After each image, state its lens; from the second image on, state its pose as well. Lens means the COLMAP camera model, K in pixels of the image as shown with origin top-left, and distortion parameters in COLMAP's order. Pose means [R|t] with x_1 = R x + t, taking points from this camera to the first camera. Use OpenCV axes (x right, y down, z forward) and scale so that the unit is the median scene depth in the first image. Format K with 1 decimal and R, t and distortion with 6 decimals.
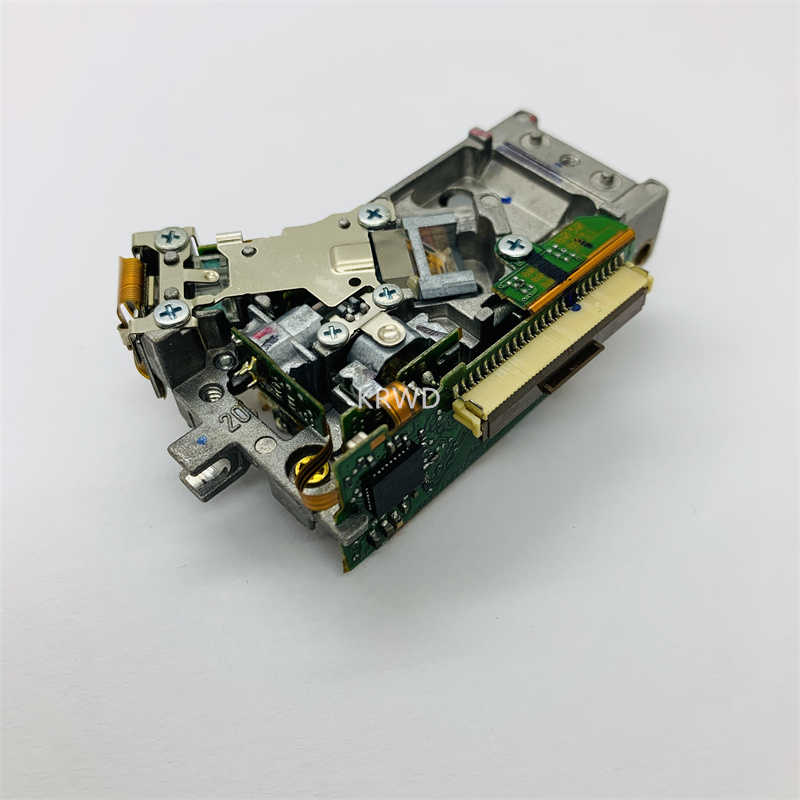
lens RADIAL K [[818.8, 0, 400.0], [0, 818.8, 400.0], [0, 0, 1]] dist [0.405319, -1.313664]
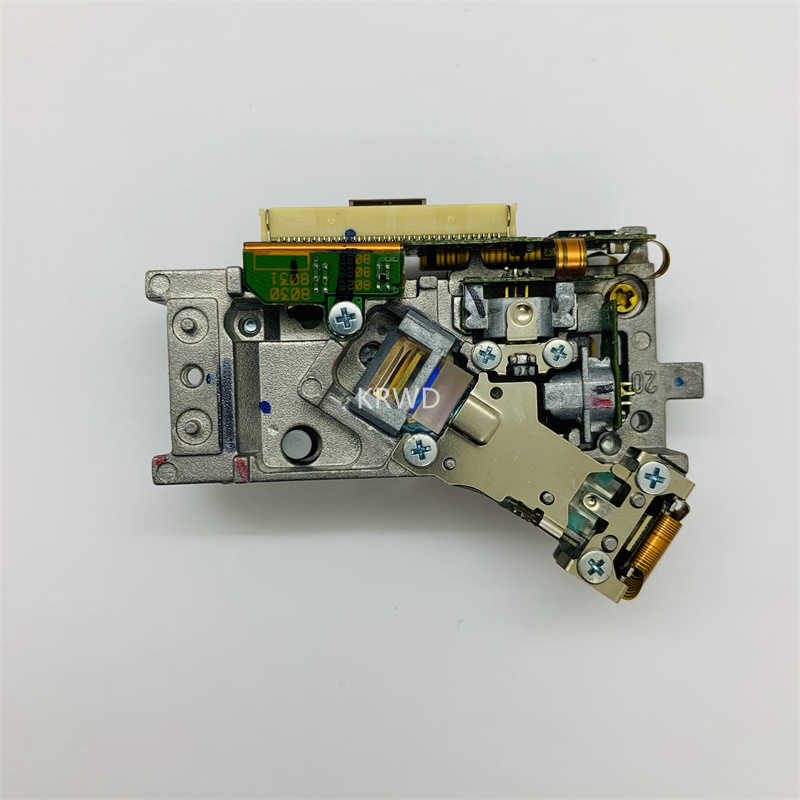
lens RADIAL K [[818.8, 0, 400.0], [0, 818.8, 400.0], [0, 0, 1]] dist [0.405319, -1.313664]
pose [[-0.738450, -0.673901, -0.023437, 0.050692], [0.512188, -0.583176, 0.630531, -0.845266], [-0.438583, 0.453611, 0.775811, 0.271737]]
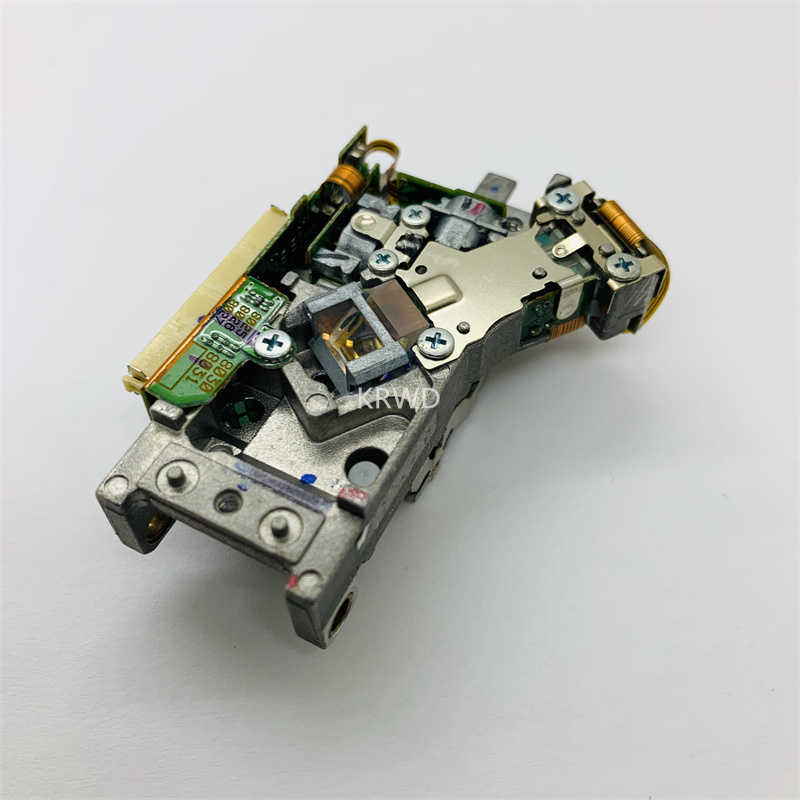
lens RADIAL K [[818.8, 0, 400.0], [0, 818.8, 400.0], [0, 0, 1]] dist [0.405319, -1.313664]
pose [[-0.949664, 0.262873, -0.170402, 0.182269], [-0.246374, -0.290748, 0.924535, -1.110263], [0.193491, 0.919980, 0.340878, 0.798286]]
